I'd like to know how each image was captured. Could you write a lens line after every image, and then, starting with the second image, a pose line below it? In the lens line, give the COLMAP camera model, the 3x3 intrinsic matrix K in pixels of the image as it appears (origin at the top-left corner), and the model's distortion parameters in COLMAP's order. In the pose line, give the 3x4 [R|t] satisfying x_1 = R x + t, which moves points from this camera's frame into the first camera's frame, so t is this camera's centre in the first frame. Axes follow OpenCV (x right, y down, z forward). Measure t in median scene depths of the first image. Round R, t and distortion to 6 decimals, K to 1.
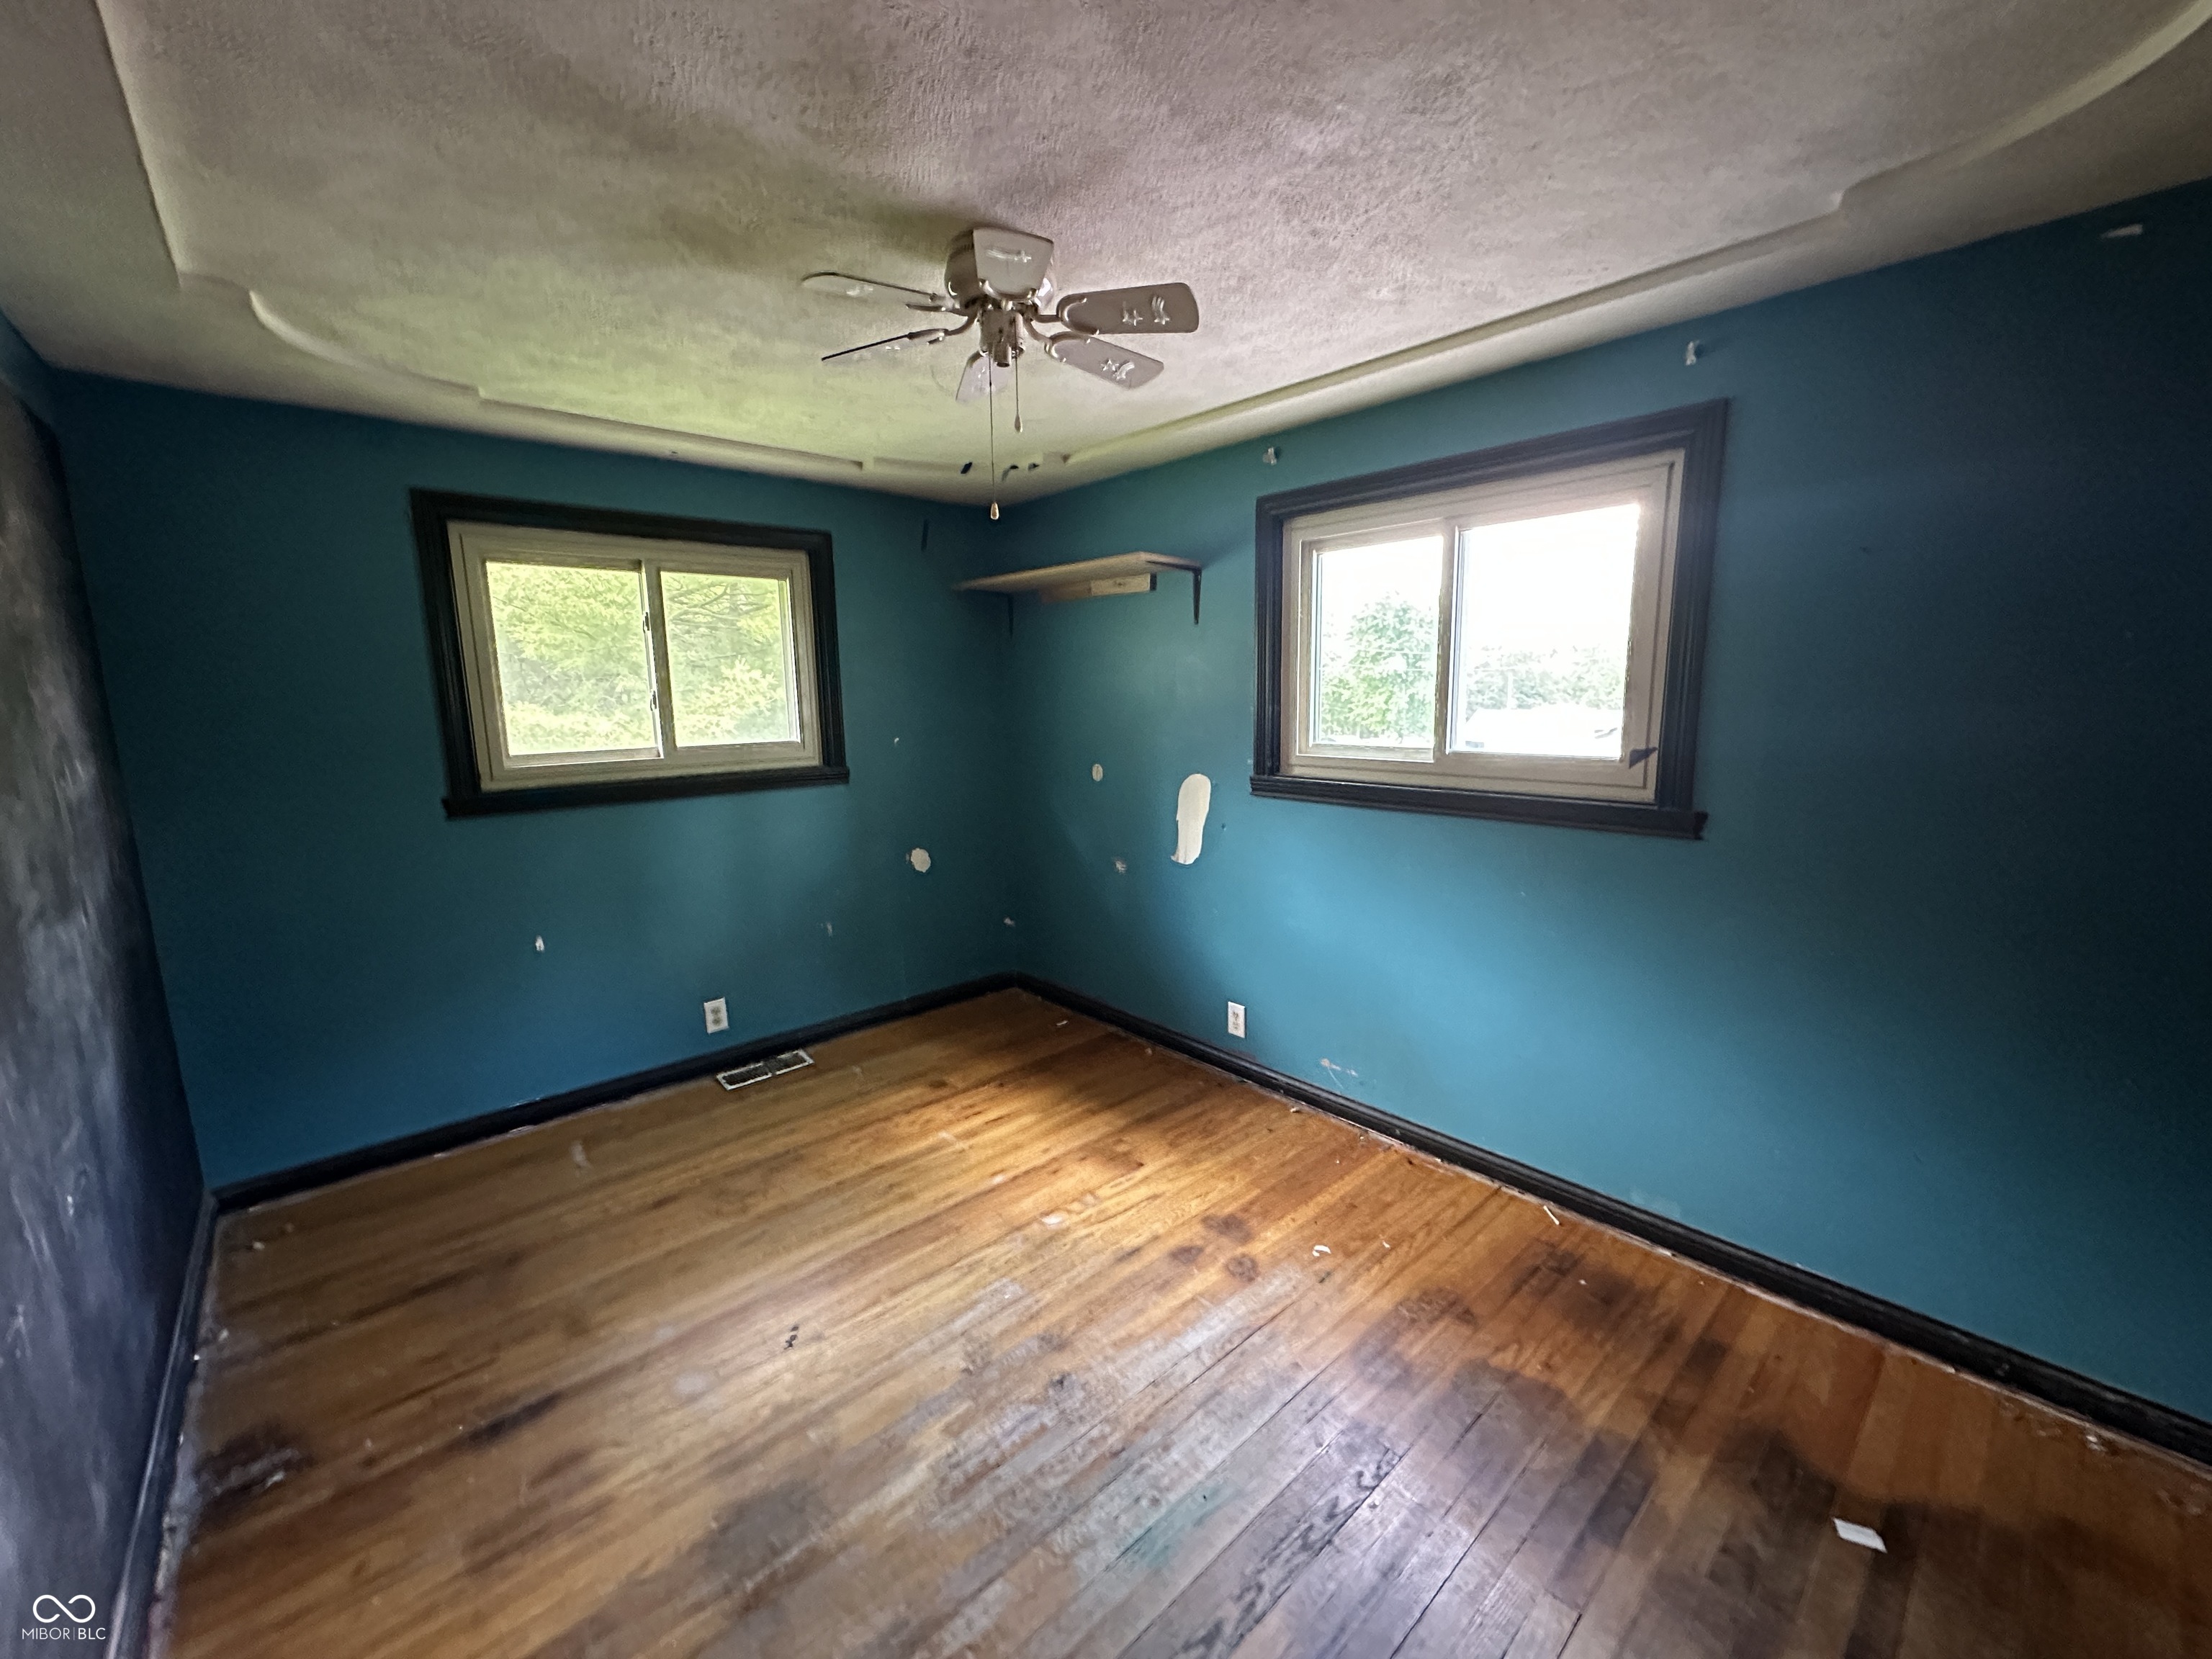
lens RADIAL K [[878.7, 0, 1112.7], [0, 878.7, 830.5], [0, 0, 1]] dist [-0.005528, 0.001304]
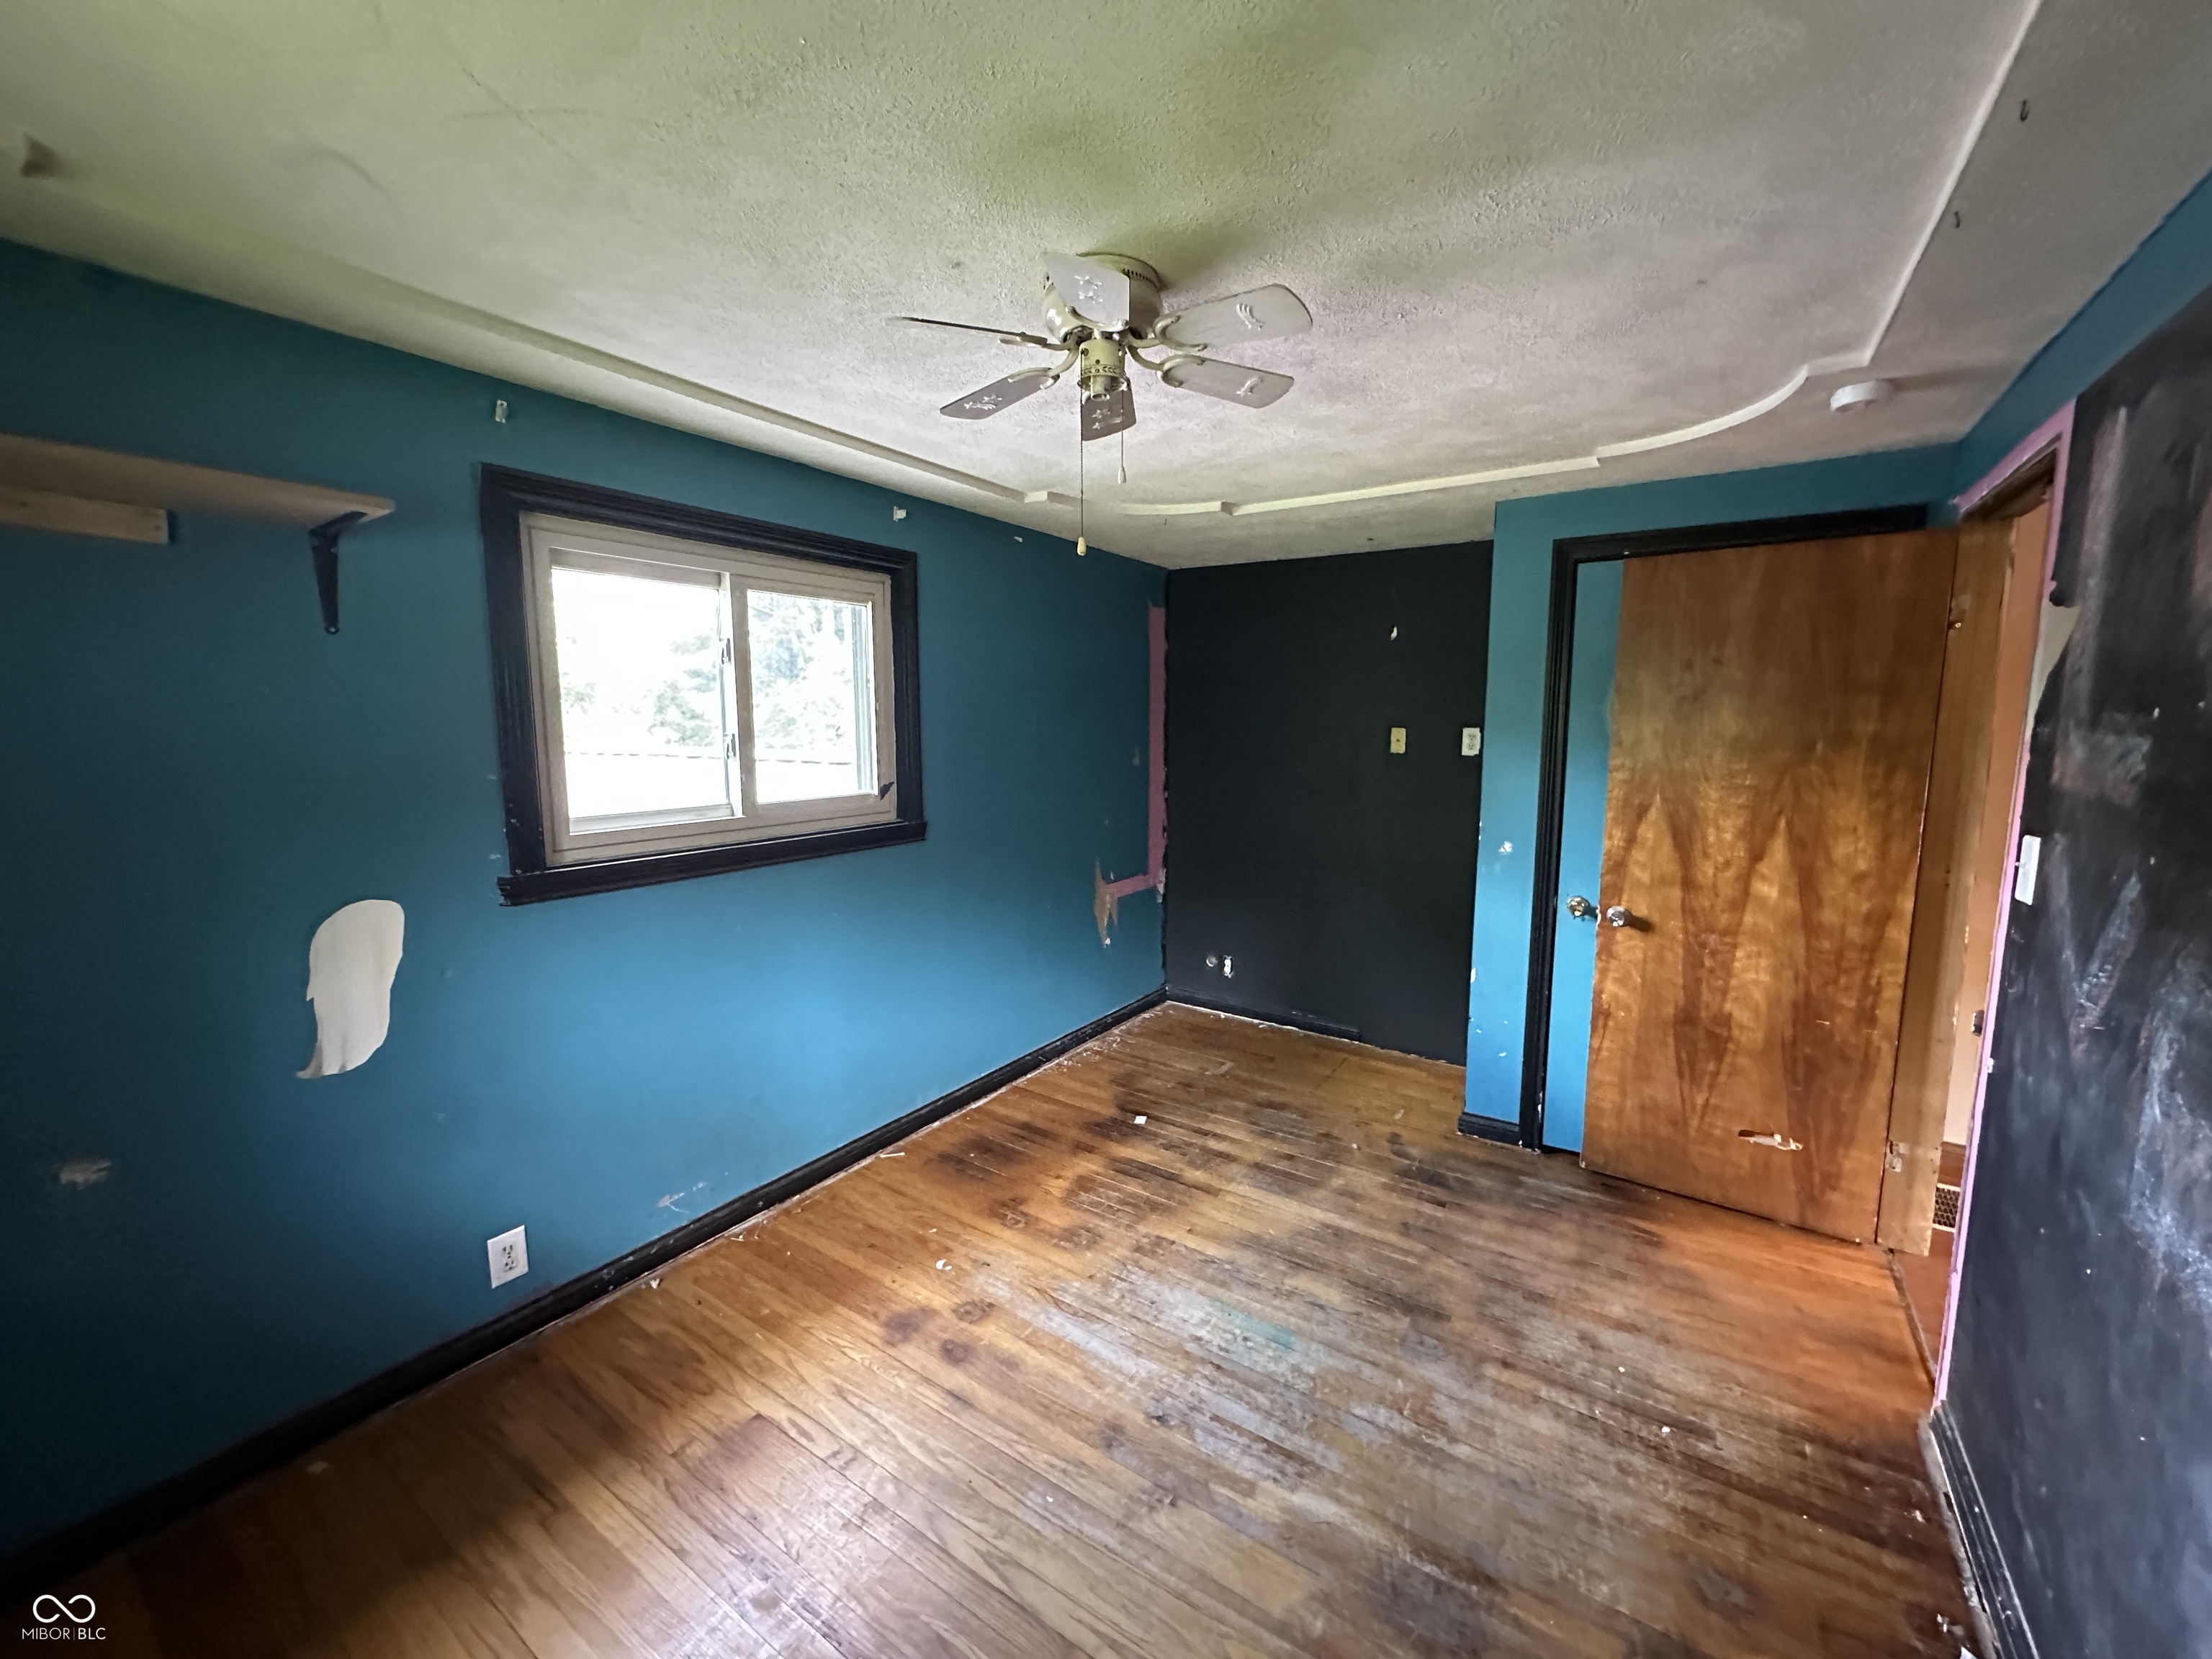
lens RADIAL K [[878.7, 0, 1099.3], [0, 878.7, 828.9], [0, 0, 1]] dist [-0.005528, 0.001304]
pose [[-0.232559, -0.106417, 0.966743, -0.887369], [0.159160, 0.976432, 0.145771, -0.187435], [-0.959471, 0.187767, -0.210140, 1.067745]]
